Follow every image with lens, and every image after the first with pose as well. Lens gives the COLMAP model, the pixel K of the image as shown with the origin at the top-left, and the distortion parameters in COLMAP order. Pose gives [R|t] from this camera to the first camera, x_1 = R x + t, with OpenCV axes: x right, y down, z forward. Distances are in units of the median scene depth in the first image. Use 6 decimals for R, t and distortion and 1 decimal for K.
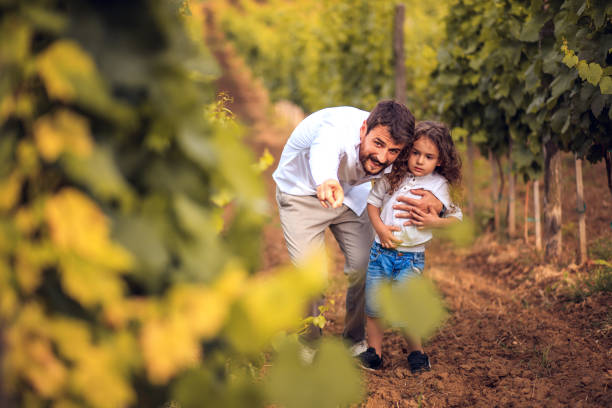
lens RADIAL K [[1480.1, 0, 306.0], [0, 1480.1, 204.0], [0, 0, 1]] dist [0.037343, -2.475197]
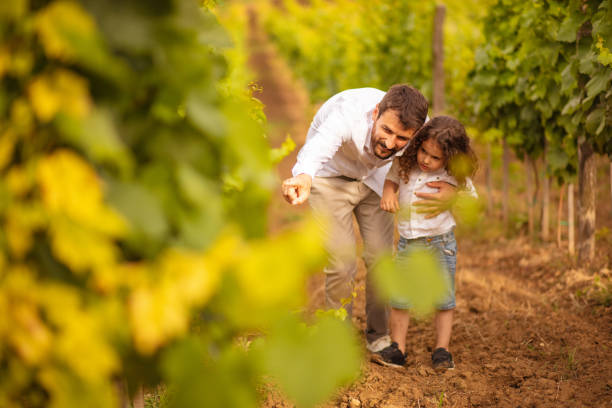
lens RADIAL K [[1480.1, 0, 306.0], [0, 1480.1, 204.0], [0, 0, 1]] dist [0.037343, -2.475197]
pose [[0.999258, 0.027839, -0.026623, 0.006628], [-0.027926, 0.999606, -0.002908, 0.006299], [0.026532, 0.003649, 0.999641, 0.010836]]
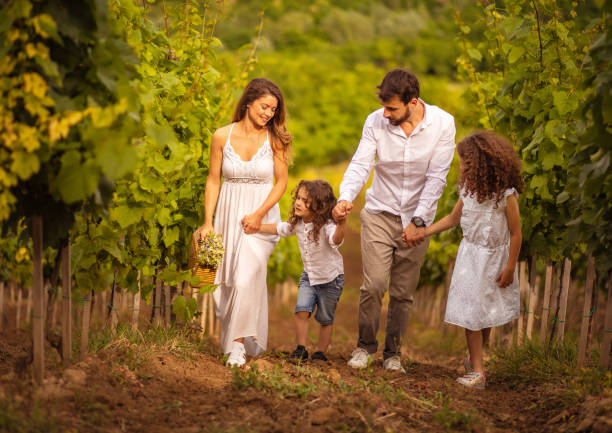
lens RADIAL K [[1742.6, 0, 304.4], [0, 1742.6, 192.7], [0, 0, 1]] dist [-0.027280, -1.553268]
pose [[0.984213, 0.154253, -0.086777, 0.147267], [-0.163265, 0.980579, -0.108674, 0.113154], [0.068329, 0.121126, 0.990283, -0.470015]]
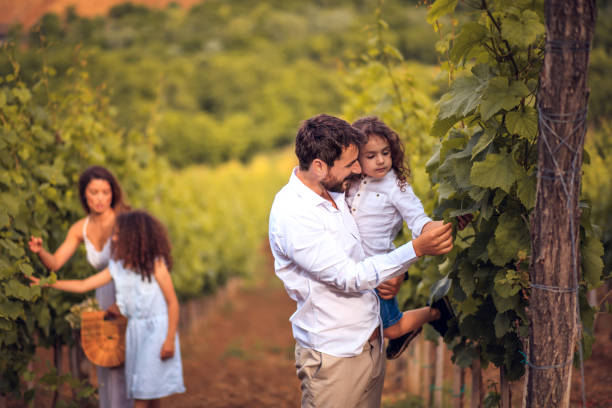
lens RADIAL K [[1480.1, 0, 306.0], [0, 1480.1, 204.0], [0, 0, 1]] dist [0.037343, -2.475197]
pose [[0.994490, 0.087515, -0.057719, 0.187575], [-0.092138, 0.992280, -0.083010, 0.004863], [0.050009, 0.087871, 0.994876, -0.319968]]
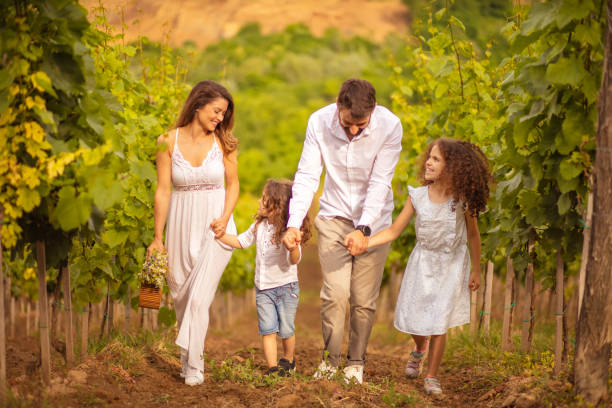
lens RADIAL K [[1480.1, 0, 306.0], [0, 1480.1, 204.0], [0, 0, 1]] dist [0.037343, -2.475197]
pose [[0.991017, 0.118357, -0.062270, 0.149339], [-0.124985, 0.985317, -0.116312, 0.111691], [0.047590, 0.123050, 0.991259, -0.476743]]
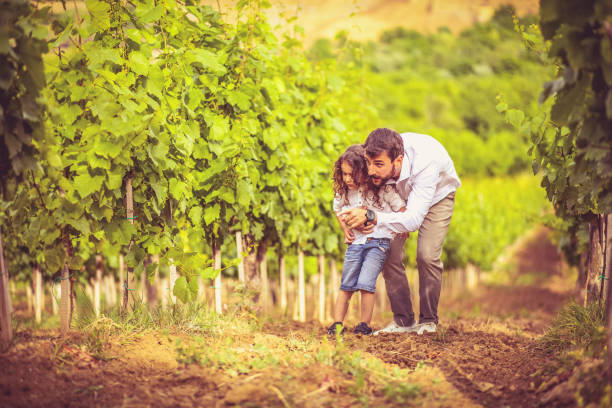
lens RADIAL K [[1458.8, 0, 306.0], [0, 1458.8, 204.0], [0, 0, 1]] dist [-0.066288, -0.700992]
pose [[0.964581, 0.096694, -0.245425, 0.269637], [-0.121252, 0.988804, -0.086976, 0.096893], [0.234267, 0.113654, 0.965506, -0.195072]]
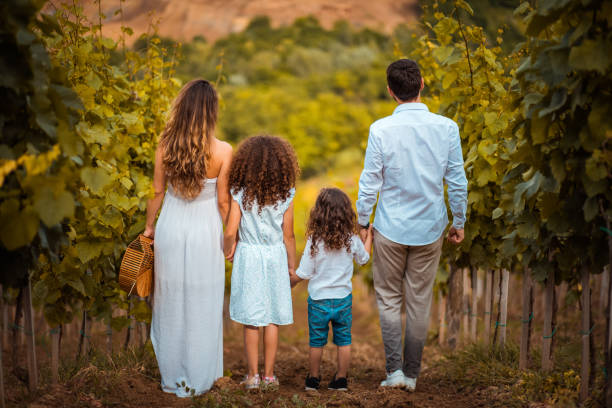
lens RADIAL K [[1471.5, 0, 306.0], [0, 1471.5, 204.0], [0, 0, 1]] dist [-0.044674, -1.062184]
pose [[0.992058, 0.103902, -0.070896, 0.154293], [-0.111330, 0.987628, -0.110441, 0.088397], [0.058543, 0.117457, 0.991351, -0.360150]]
